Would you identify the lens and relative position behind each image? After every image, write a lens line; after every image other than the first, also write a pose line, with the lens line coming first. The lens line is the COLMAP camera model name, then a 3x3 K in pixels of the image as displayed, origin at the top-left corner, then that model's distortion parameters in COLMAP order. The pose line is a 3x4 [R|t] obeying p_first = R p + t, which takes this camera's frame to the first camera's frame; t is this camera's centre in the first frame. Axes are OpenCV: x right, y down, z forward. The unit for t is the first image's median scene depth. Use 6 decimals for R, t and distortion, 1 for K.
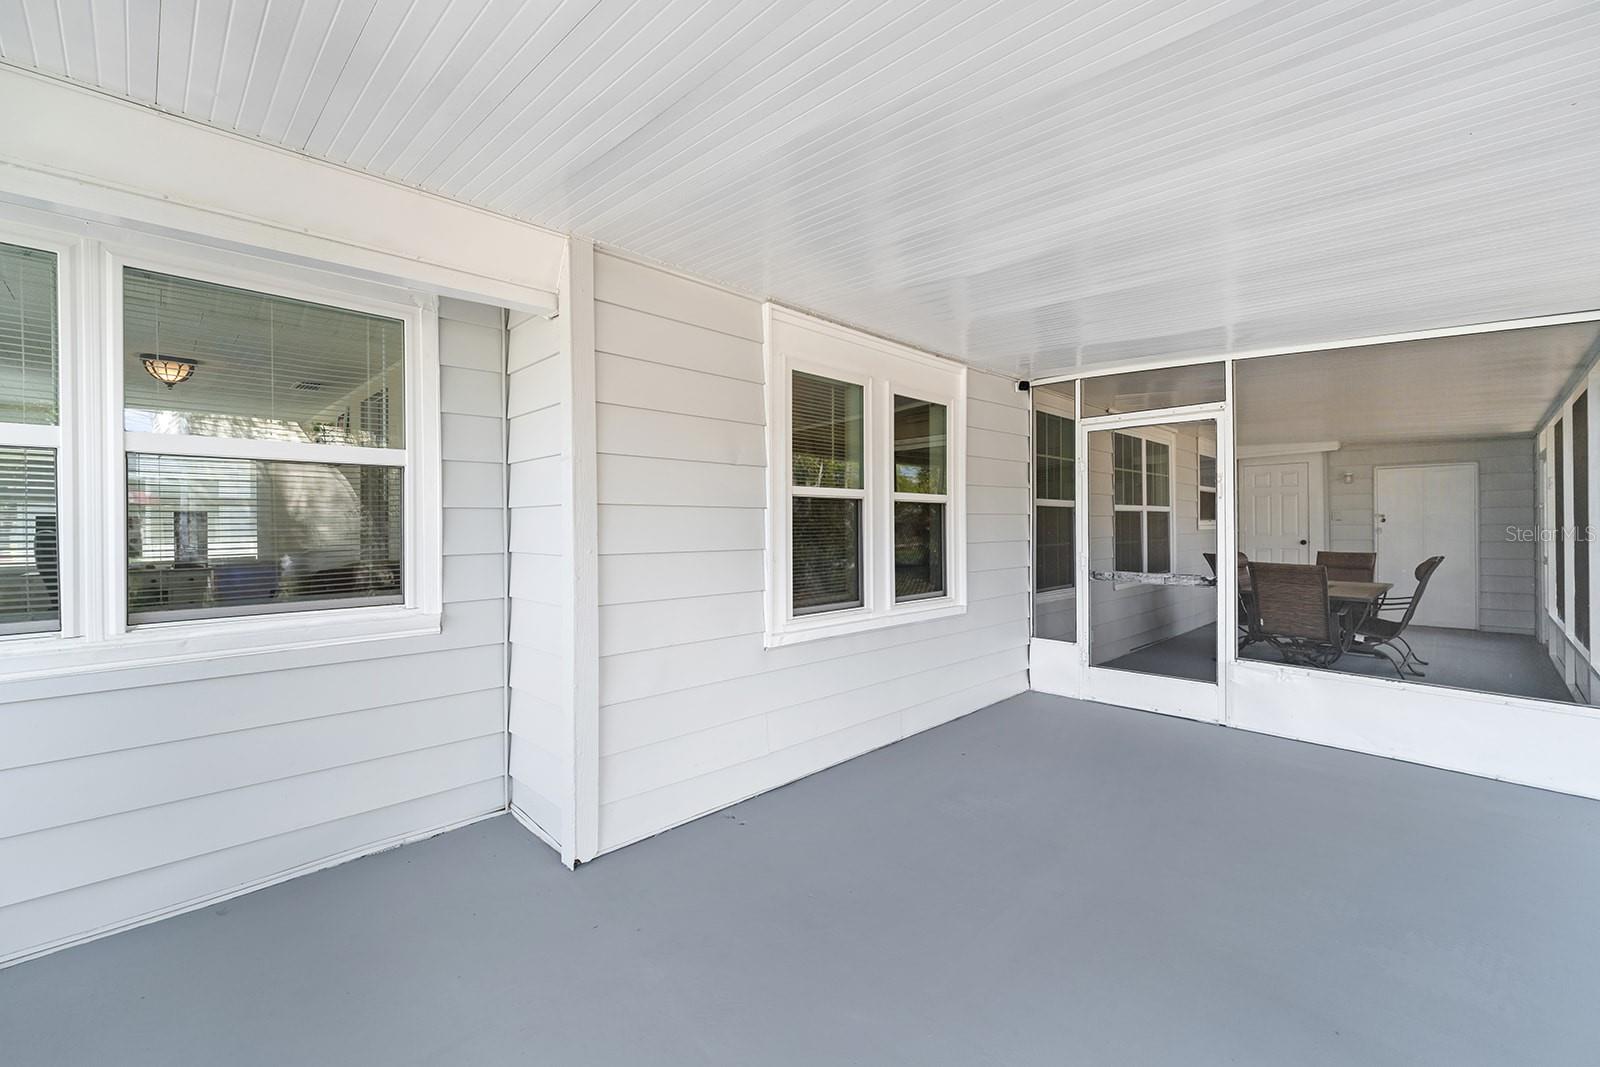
lens RADIAL K [[673.4, 0, 799.8], [0, 673.4, 527.1], [0, 0, 1]] dist [0.002530, -0.000079]
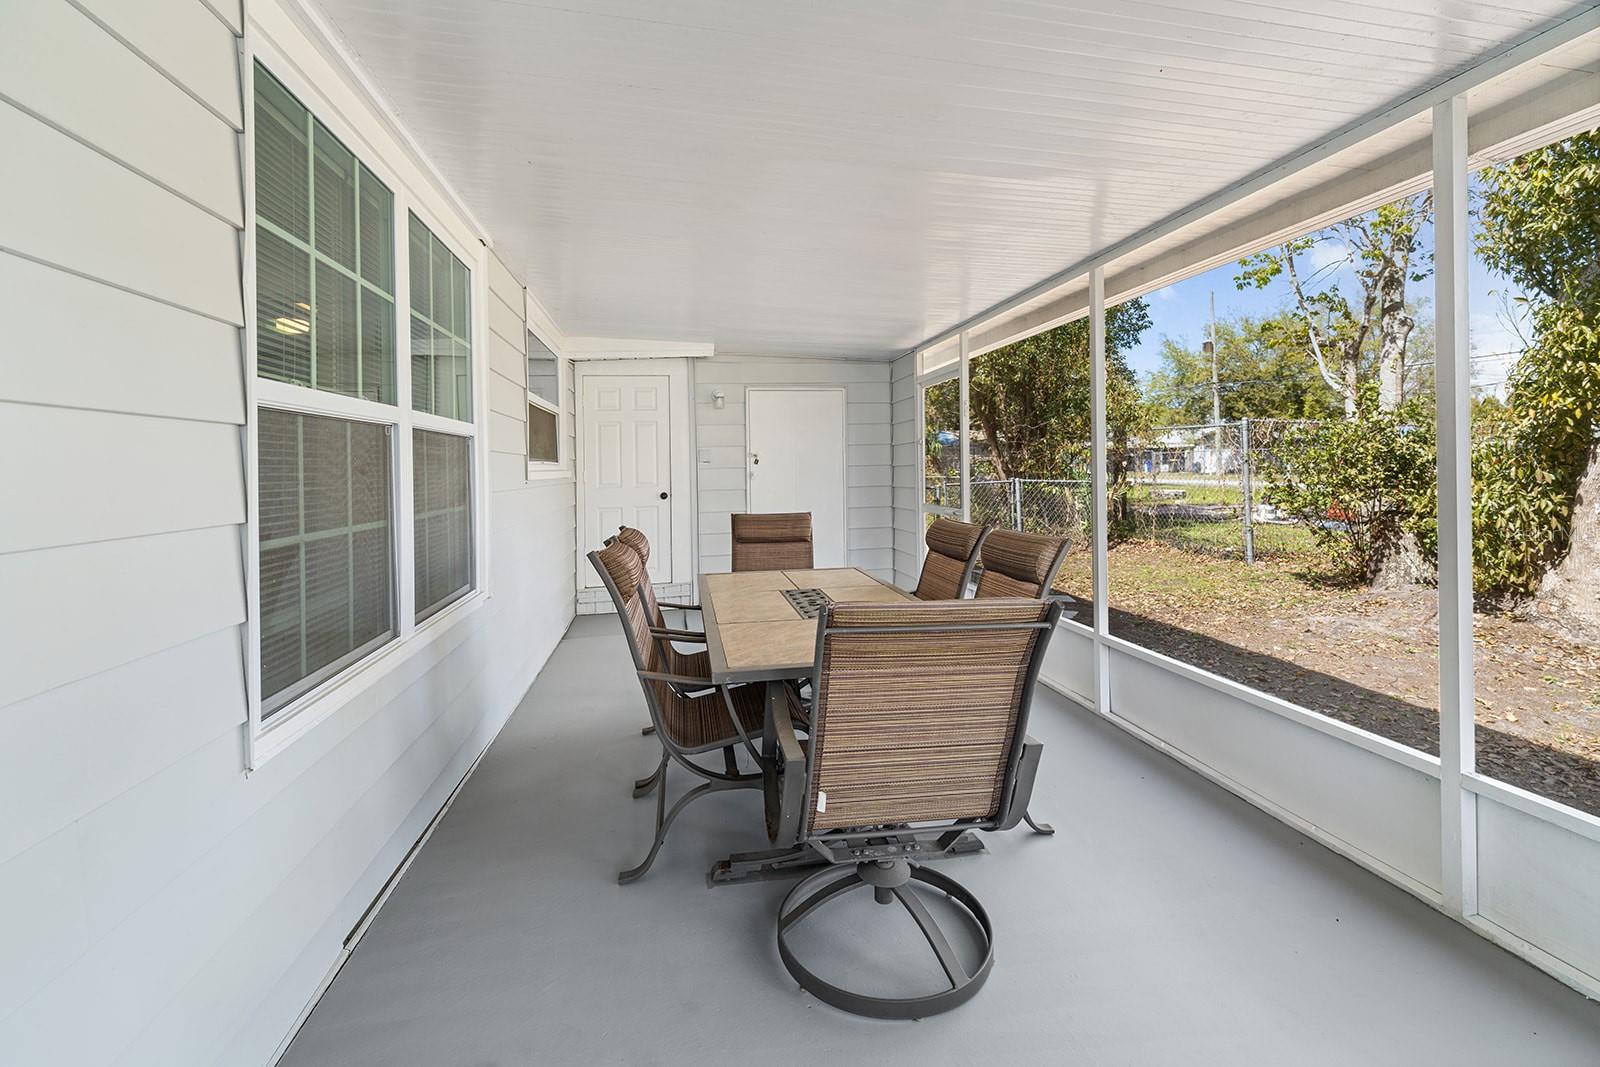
lens RADIAL K [[684.3, 0, 800.9], [0, 684.3, 465.1], [0, 0, 1]] dist [0.001729, -0.007508]
pose [[0.560164, 0.000073, 0.828381, 0.294010], [0.011406, 0.999905, -0.007801, -0.000187], [-0.828303, 0.013819, 0.560110, 0.559391]]
